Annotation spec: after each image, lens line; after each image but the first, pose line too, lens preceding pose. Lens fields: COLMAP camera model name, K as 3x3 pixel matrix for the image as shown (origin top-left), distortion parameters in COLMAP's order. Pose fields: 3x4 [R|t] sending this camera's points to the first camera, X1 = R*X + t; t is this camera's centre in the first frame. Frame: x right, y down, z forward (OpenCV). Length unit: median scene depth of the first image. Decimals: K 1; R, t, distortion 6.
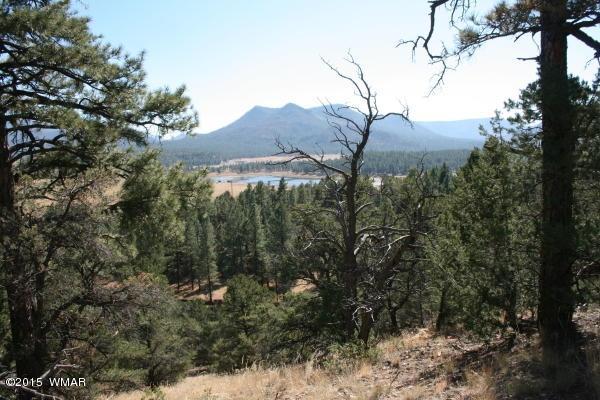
lens RADIAL K [[502.5, 0, 299.3], [0, 502.5, 195.1], [0, 0, 1]] dist [-0.158209, 0.139254]
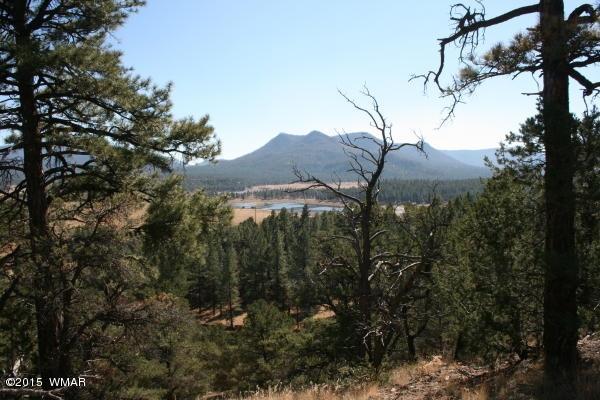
lens RADIAL K [[502.5, 0, 299.3], [0, 502.5, 195.1], [0, 0, 1]] dist [-0.158209, 0.139254]
pose [[0.998744, 0.014322, -0.048009, 0.015188], [-0.016900, 0.998412, -0.053731, 0.001336], [0.047163, 0.054475, 0.997401, -0.038407]]
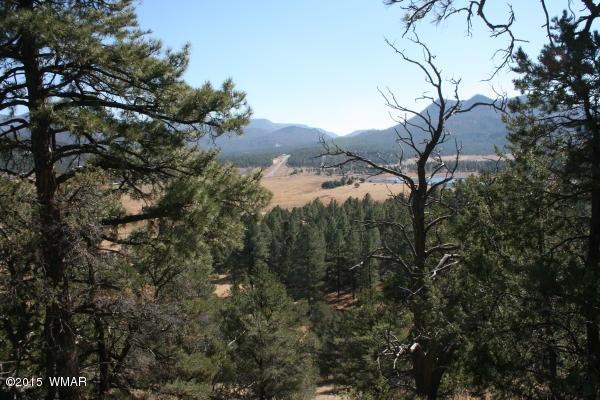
lens RADIAL K [[546.5, 0, 300.0], [0, 546.5, 200.0], [0, 0, 1]] dist [-0.088649, 0.004781]
pose [[0.940814, 0.024843, -0.338012, 0.223304], [-0.022969, 0.999691, 0.009541, -0.013025], [0.338144, -0.001213, 0.941094, 0.102285]]
